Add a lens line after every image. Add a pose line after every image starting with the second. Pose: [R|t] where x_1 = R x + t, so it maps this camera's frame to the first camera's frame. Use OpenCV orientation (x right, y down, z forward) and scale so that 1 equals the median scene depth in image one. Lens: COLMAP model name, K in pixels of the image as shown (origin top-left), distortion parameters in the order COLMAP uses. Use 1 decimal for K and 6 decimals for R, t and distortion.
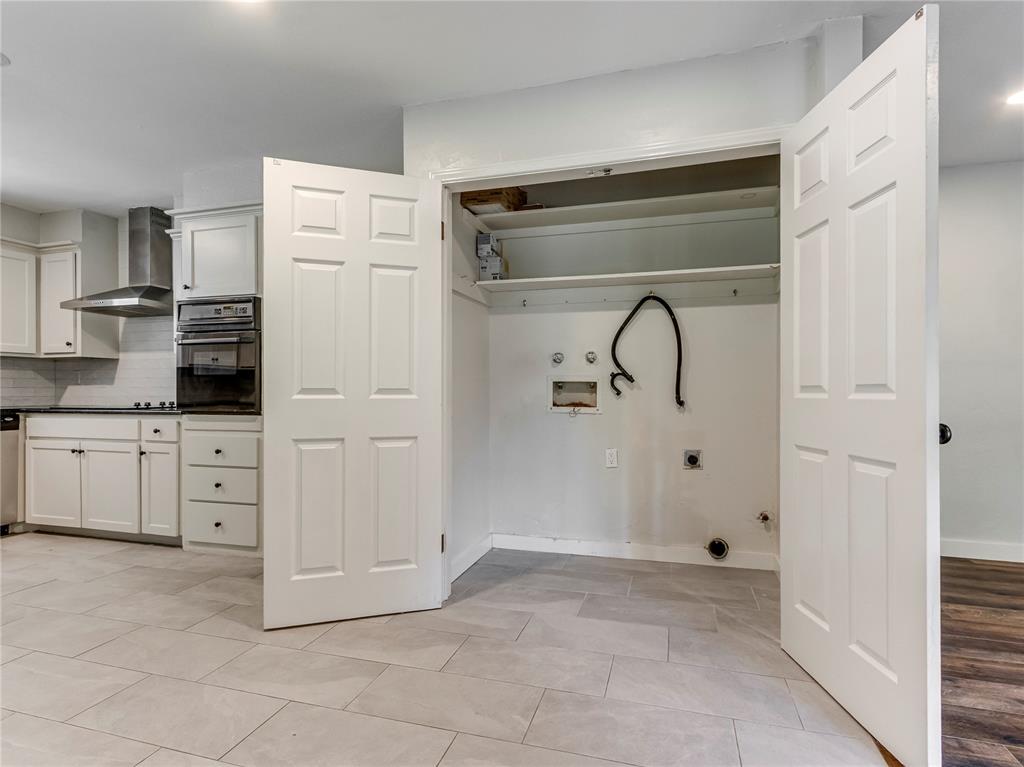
lens RADIAL K [[534.5, 0, 512.0], [0, 534.5, 383.5], [0, 0, 1]] dist [0.018741, -0.001708]
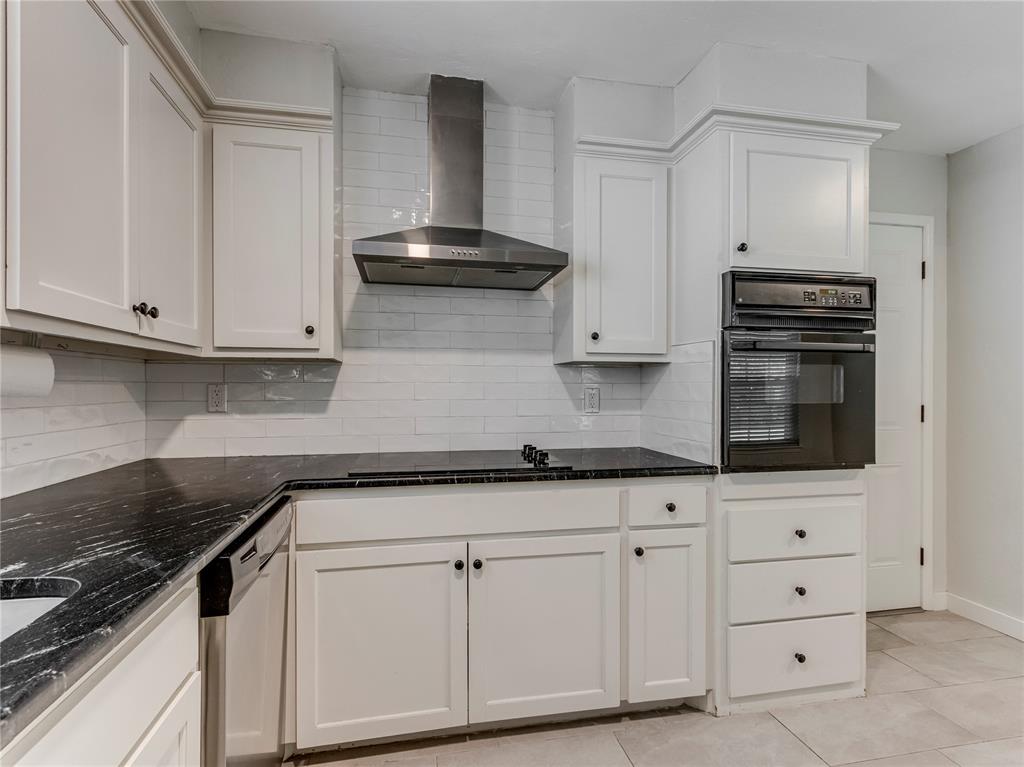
lens RADIAL K [[534.5, 0, 512.0], [0, 534.5, 383.5], [0, 0, 1]] dist [0.018741, -0.001708]
pose [[0.874815, 0.002853, 0.484450, -0.998934], [-0.007620, 0.999940, 0.007871, -0.036596], [-0.484398, -0.010577, 0.874784, 0.575343]]
